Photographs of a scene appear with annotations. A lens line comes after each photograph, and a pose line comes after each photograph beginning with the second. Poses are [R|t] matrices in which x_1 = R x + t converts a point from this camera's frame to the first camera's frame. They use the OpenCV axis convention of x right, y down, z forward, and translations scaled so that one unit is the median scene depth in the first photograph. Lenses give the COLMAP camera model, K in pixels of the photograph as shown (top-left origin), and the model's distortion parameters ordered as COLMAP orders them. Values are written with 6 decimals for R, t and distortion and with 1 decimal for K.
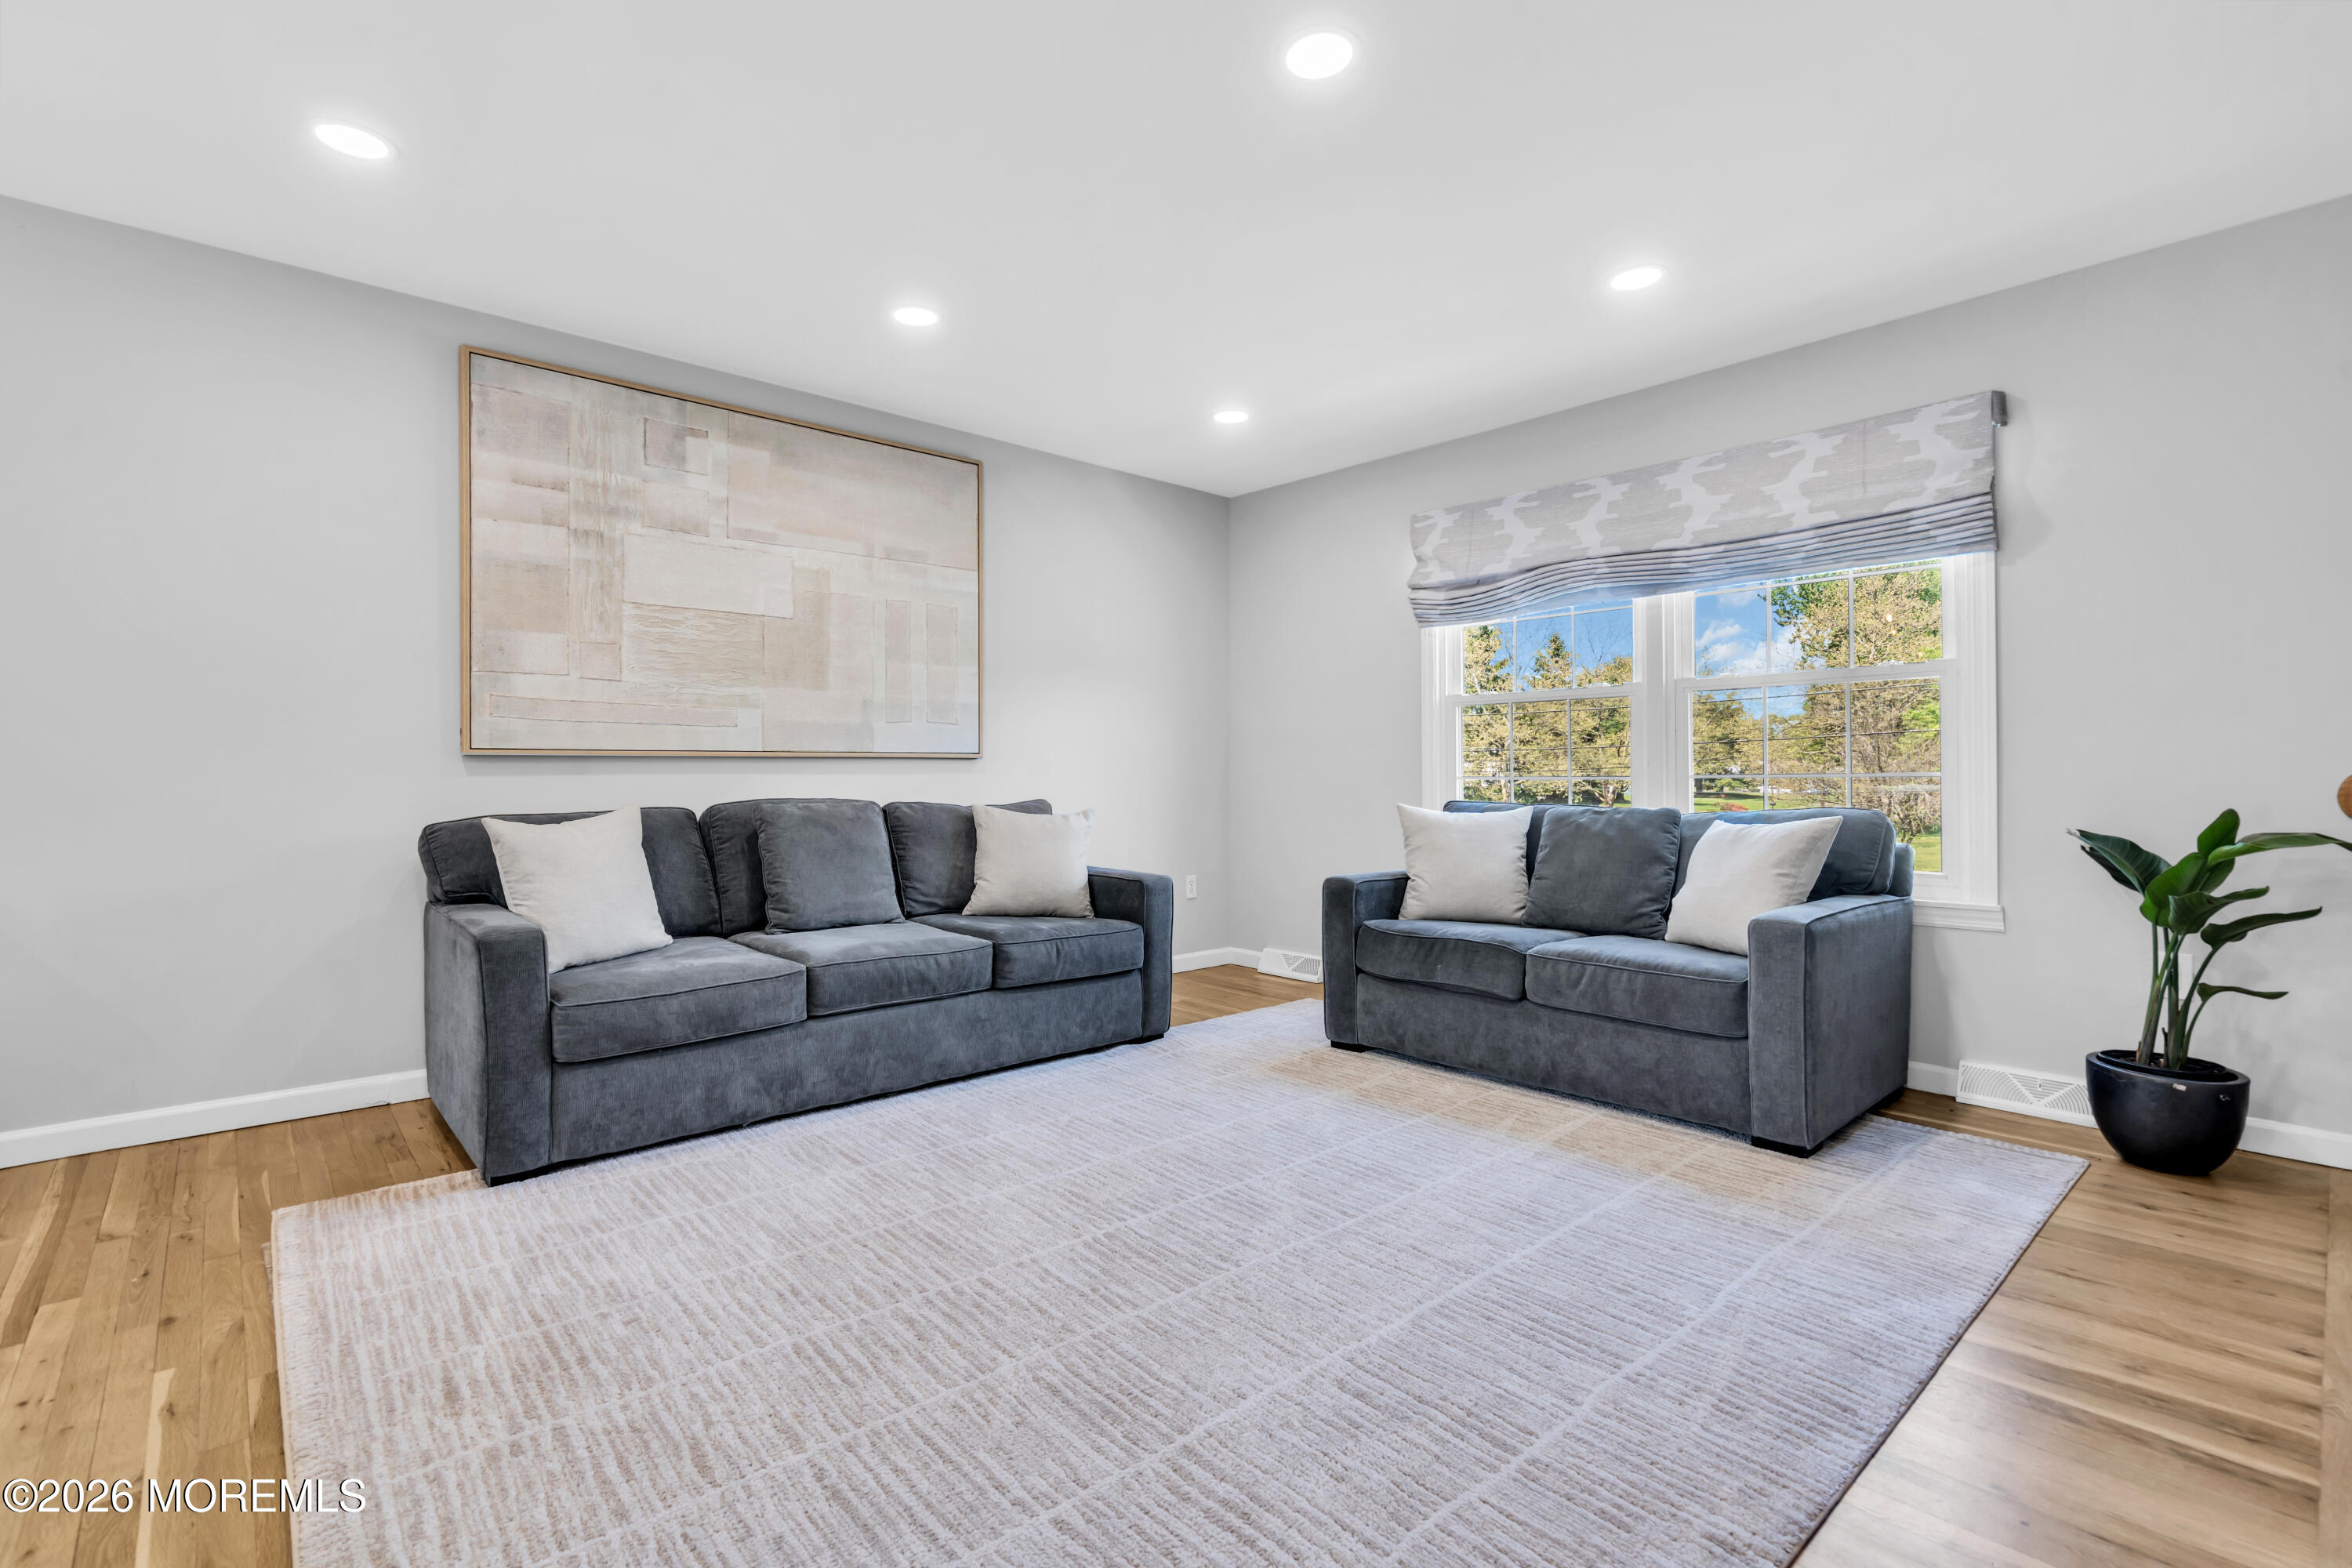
lens RADIAL K [[1072.3, 0, 1160.7], [0, 1072.3, 760.8], [0, 0, 1]] dist [0.000142, 0.000163]
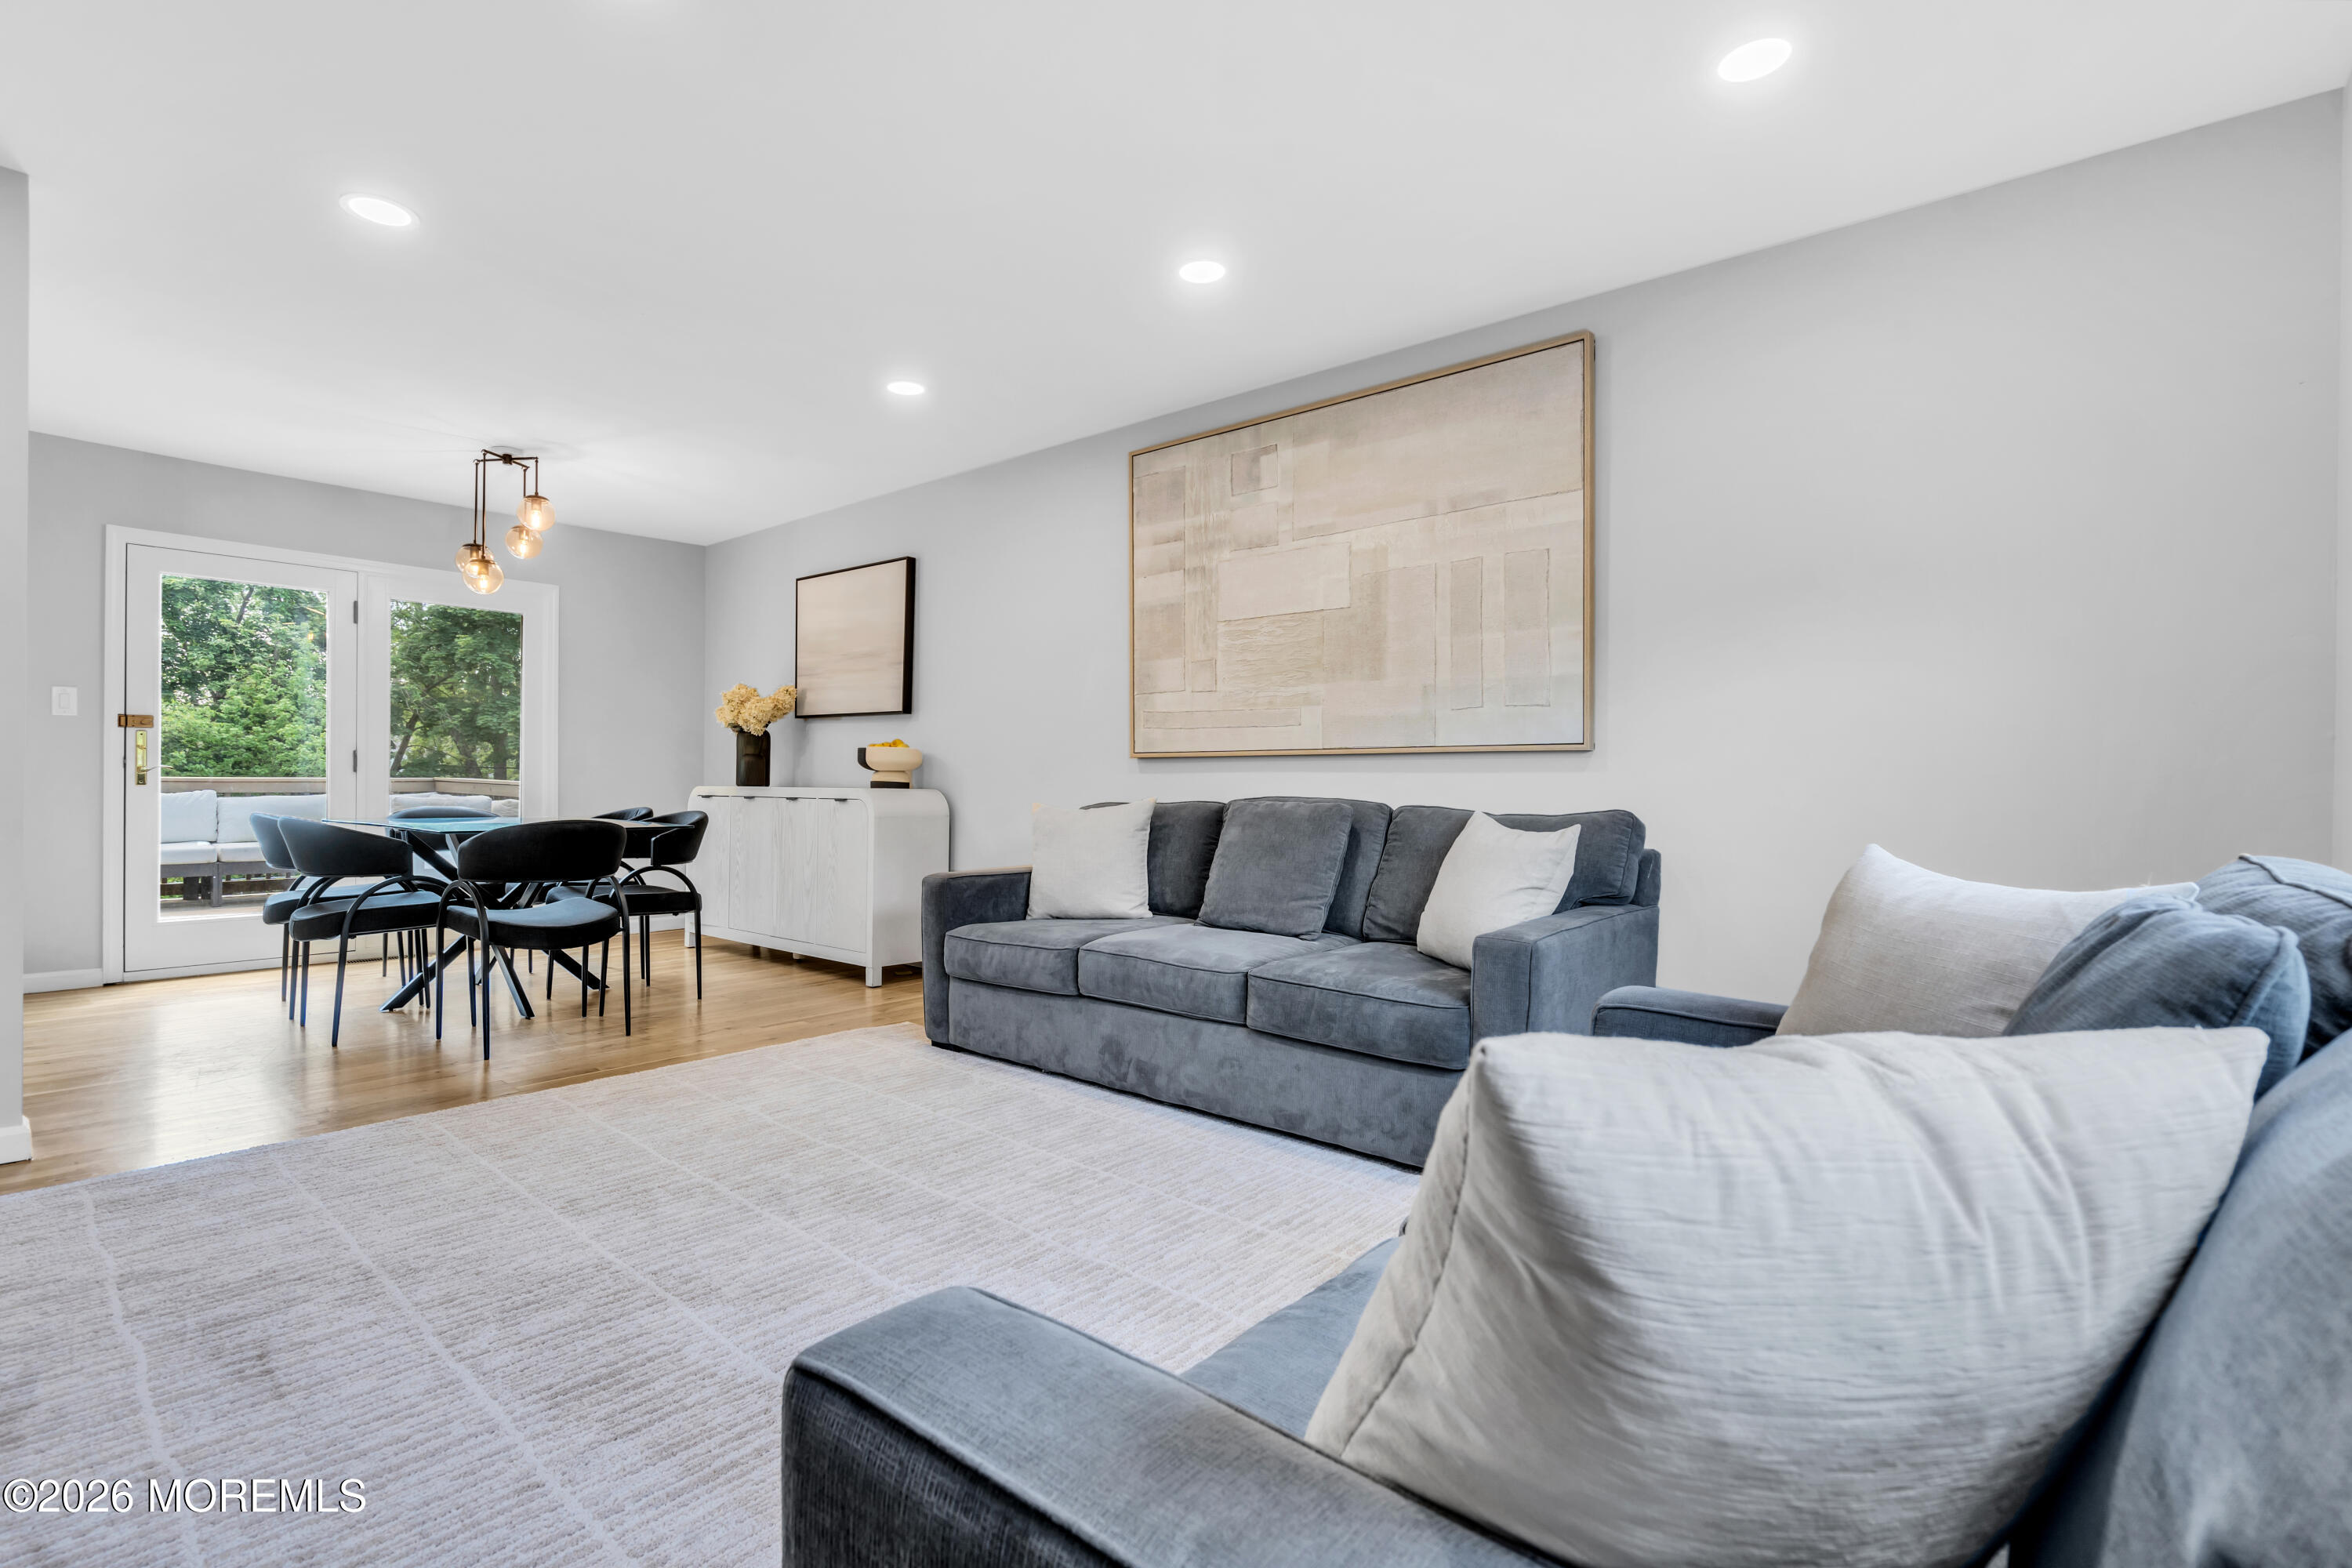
lens RADIAL K [[1082.7, 0, 1163.9], [0, 1082.7, 782.7], [0, 0, 1]] dist [-0.000163, -0.000052]
pose [[0.131621, 0.006460, -0.991279, 0.633083], [0.007058, 0.999947, 0.007454, 0.014600], [0.991275, -0.007978, 0.131569, 0.776663]]
